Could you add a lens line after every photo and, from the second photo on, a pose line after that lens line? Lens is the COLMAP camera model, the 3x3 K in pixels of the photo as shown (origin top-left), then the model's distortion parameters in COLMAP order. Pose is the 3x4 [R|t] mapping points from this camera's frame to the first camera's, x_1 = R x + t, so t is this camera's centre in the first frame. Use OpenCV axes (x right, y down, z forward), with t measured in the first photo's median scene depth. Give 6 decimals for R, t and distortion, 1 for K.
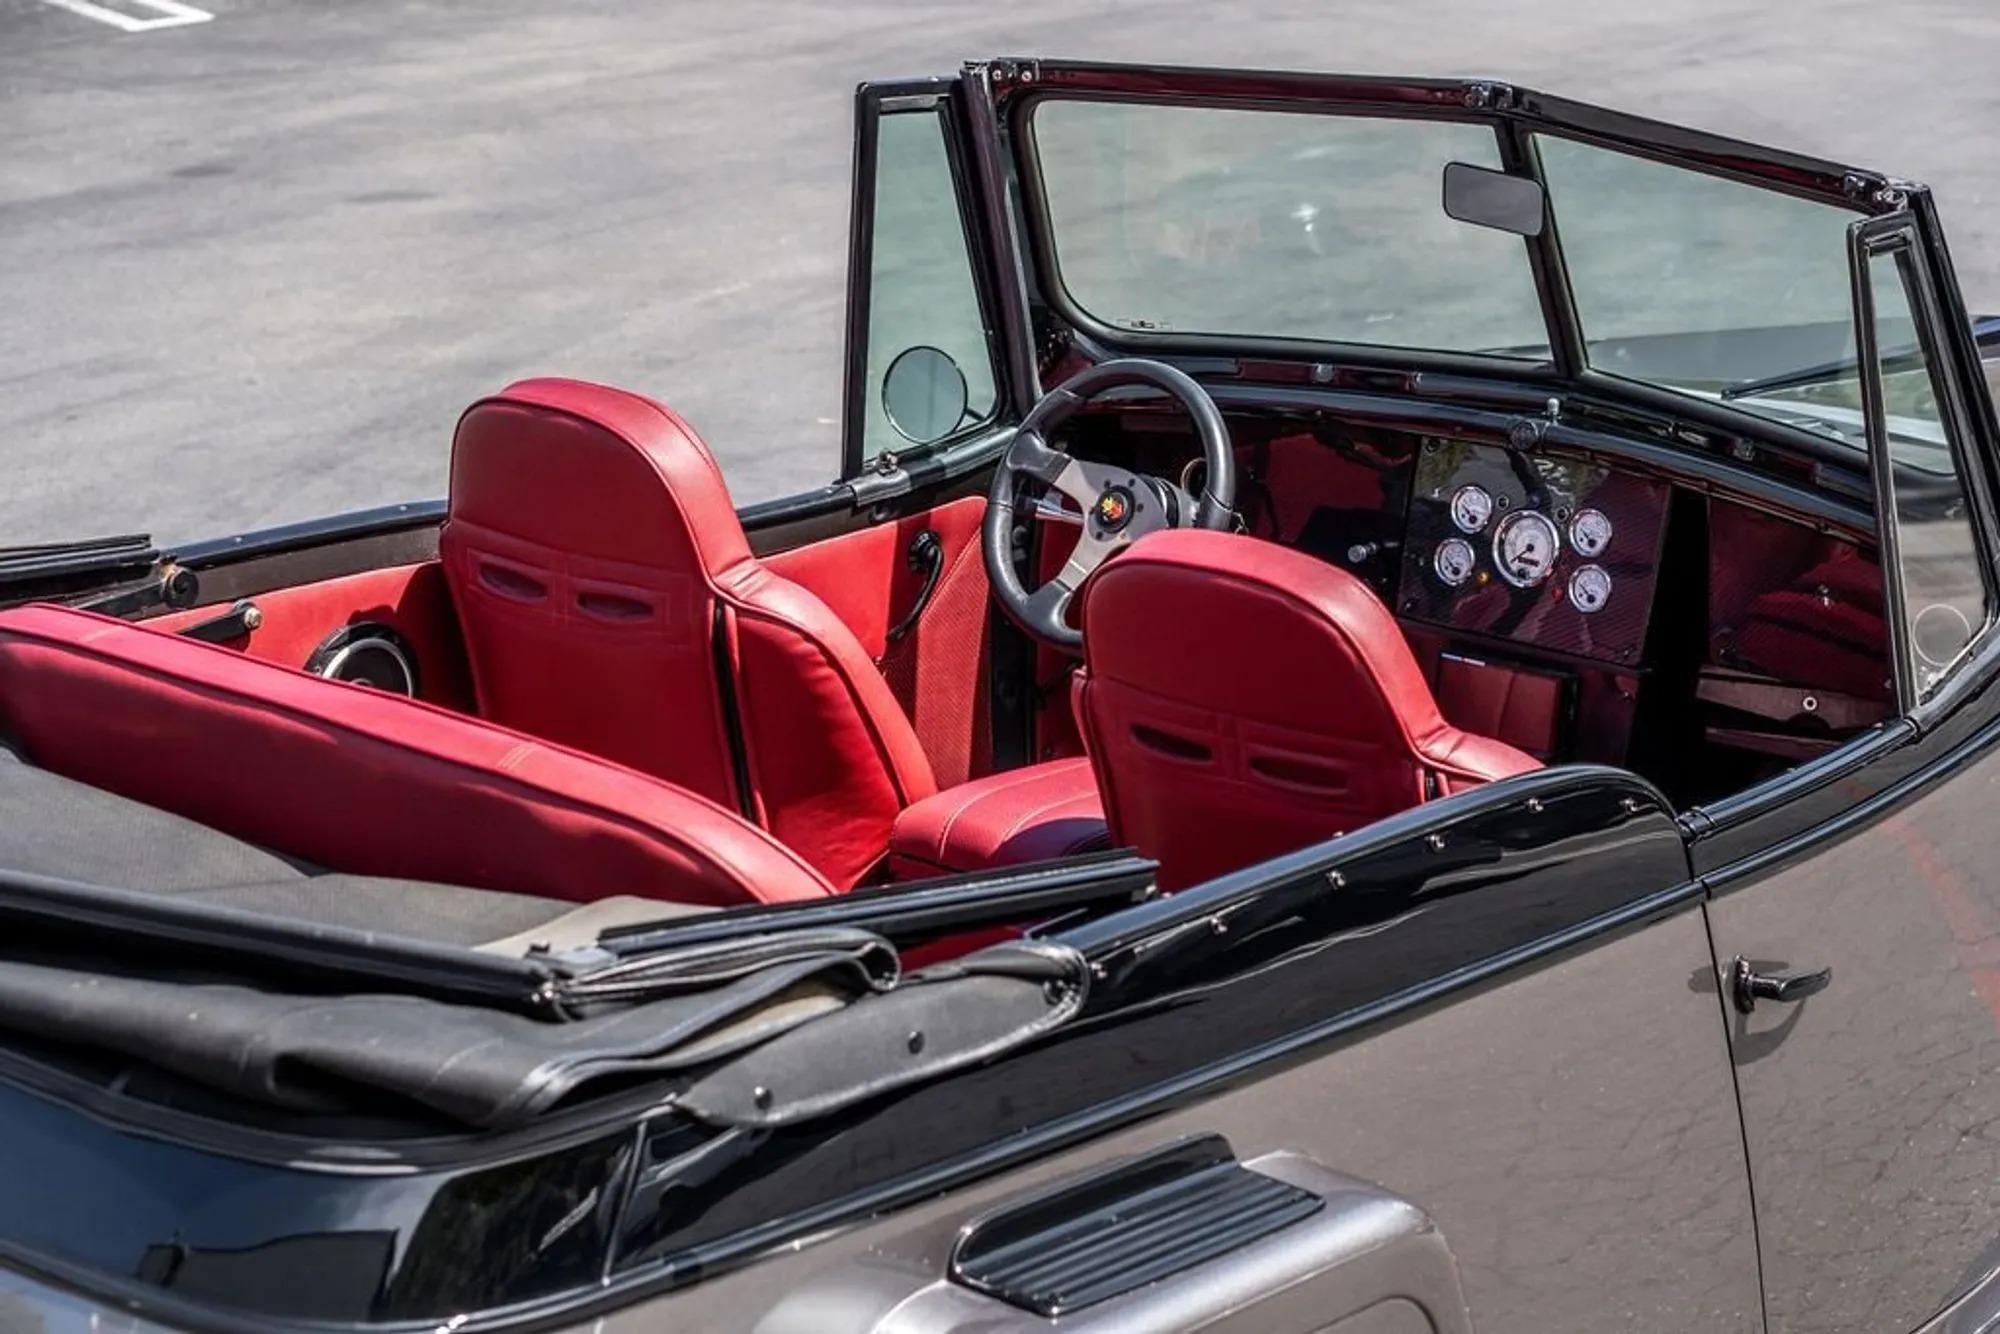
lens RADIAL K [[4462.6, 0, 967.6], [0, 4462.6, 714.3], [0, 0, 1]] dist [0.092042, -0.178202]
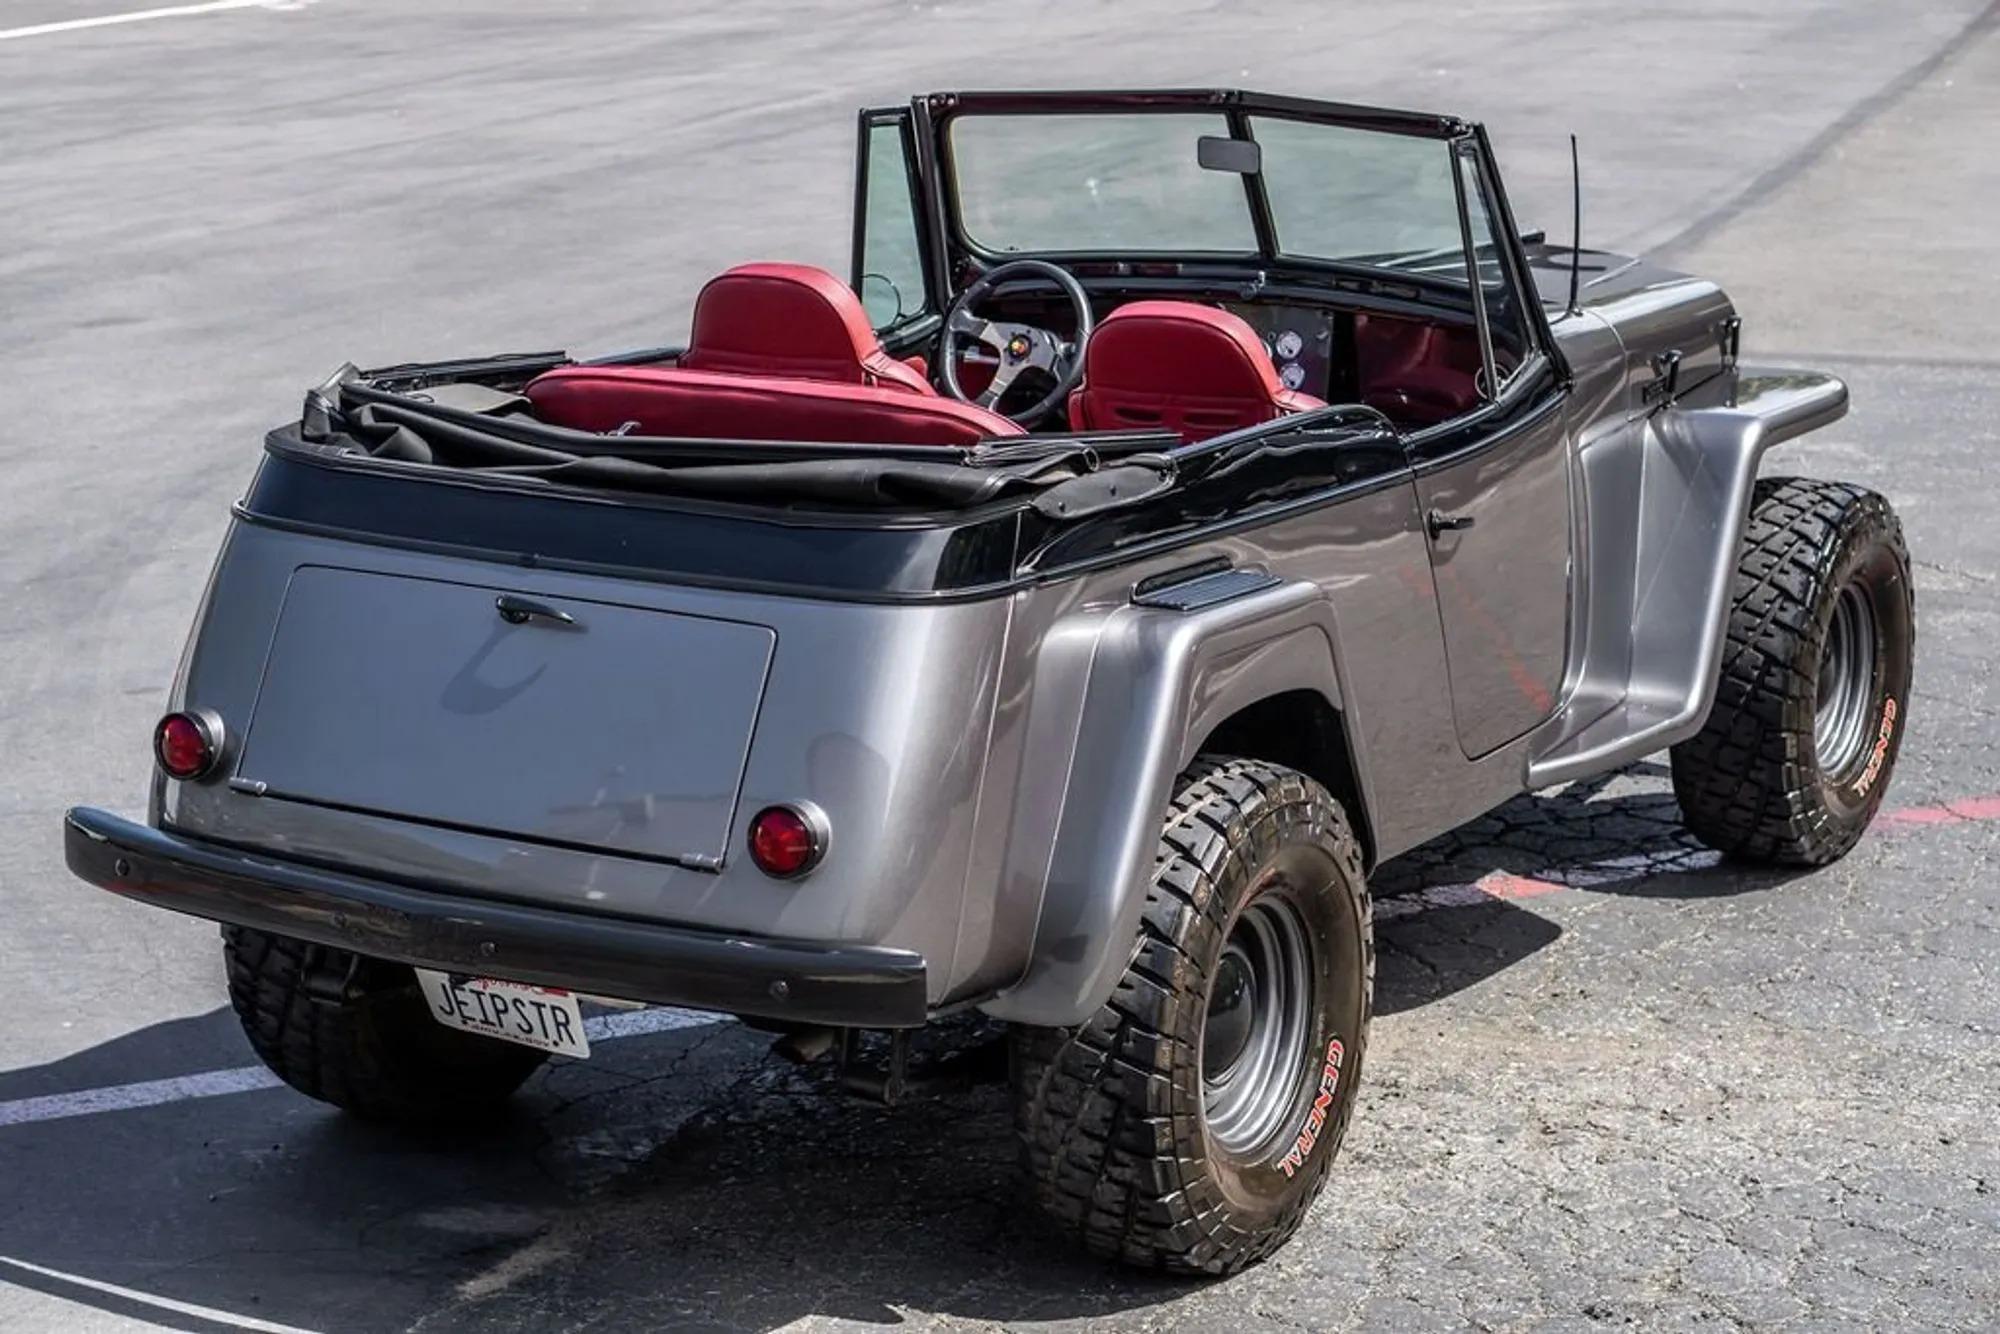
lens RADIAL K [[4377.1, 0, 992.3], [0, 4377.1, 697.3], [0, 0, 1]] dist [0.088020, -0.365209]
pose [[0.986106, -0.065767, 0.152544, -0.244576], [0.072389, 0.996642, -0.038269, 0.152877], [-0.149515, 0.048780, 0.987556, -0.665668]]
